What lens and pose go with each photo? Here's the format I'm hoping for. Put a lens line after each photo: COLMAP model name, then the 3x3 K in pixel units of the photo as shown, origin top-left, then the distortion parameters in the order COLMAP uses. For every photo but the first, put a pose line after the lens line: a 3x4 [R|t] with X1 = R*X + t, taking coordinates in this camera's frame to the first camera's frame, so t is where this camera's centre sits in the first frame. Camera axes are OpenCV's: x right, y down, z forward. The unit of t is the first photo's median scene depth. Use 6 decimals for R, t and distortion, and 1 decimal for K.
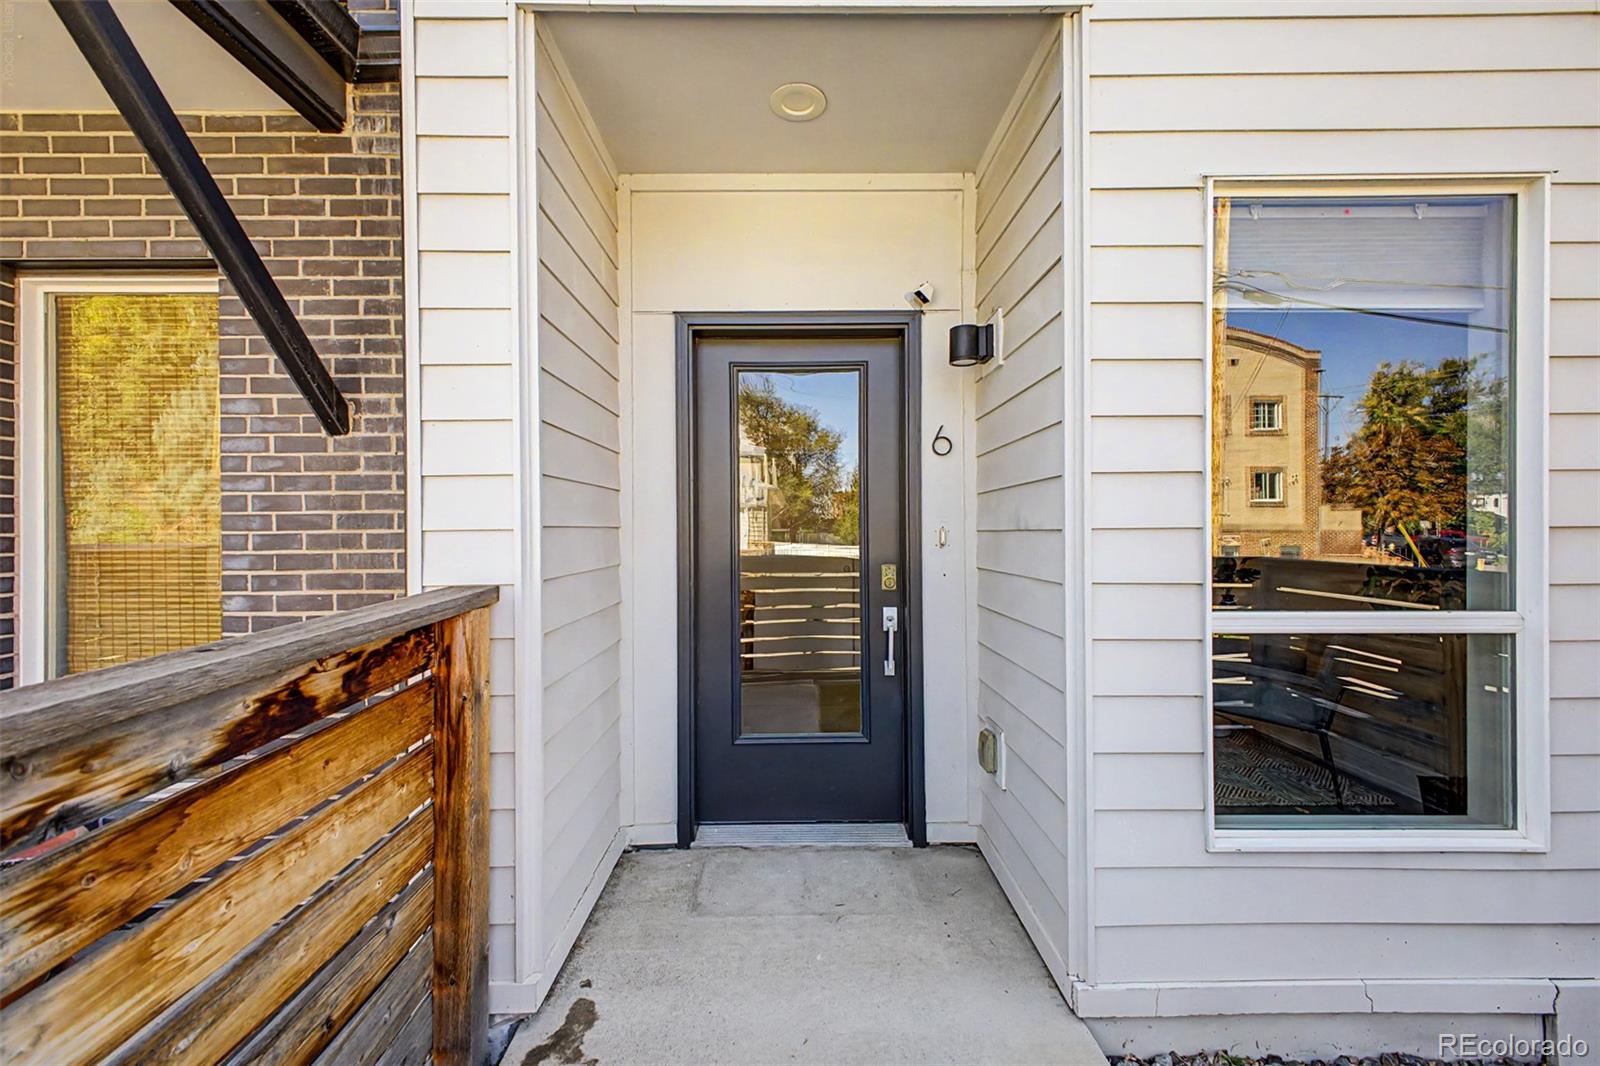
lens RADIAL K [[638.7, 0, 797.6], [0, 638.7, 528.0], [0, 0, 1]] dist [0.014496, -0.003893]
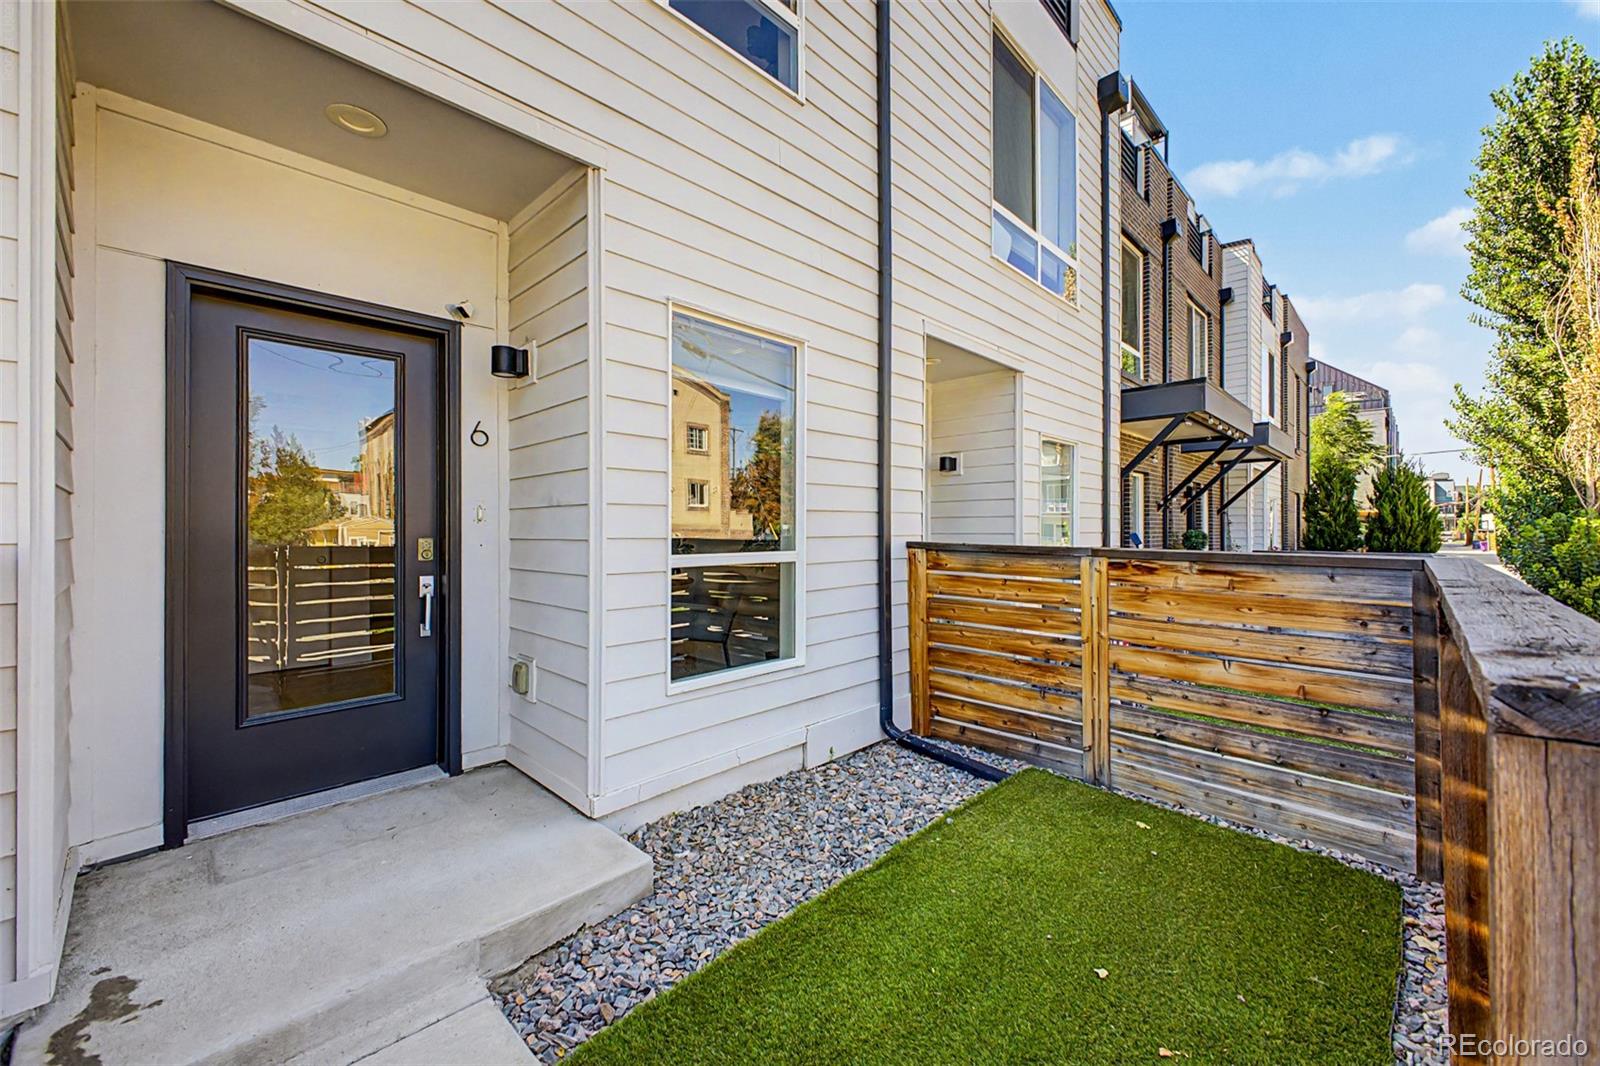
lens RADIAL K [[638.7, 0, 802.0], [0, 638.7, 528.2], [0, 0, 1]] dist [0.014496, -0.003893]
pose [[0.701947, 0.006052, 0.712204, -0.208215], [-0.004646, 0.999982, -0.003919, 0.043269], [-0.712214, -0.000558, 0.701962, -0.286082]]
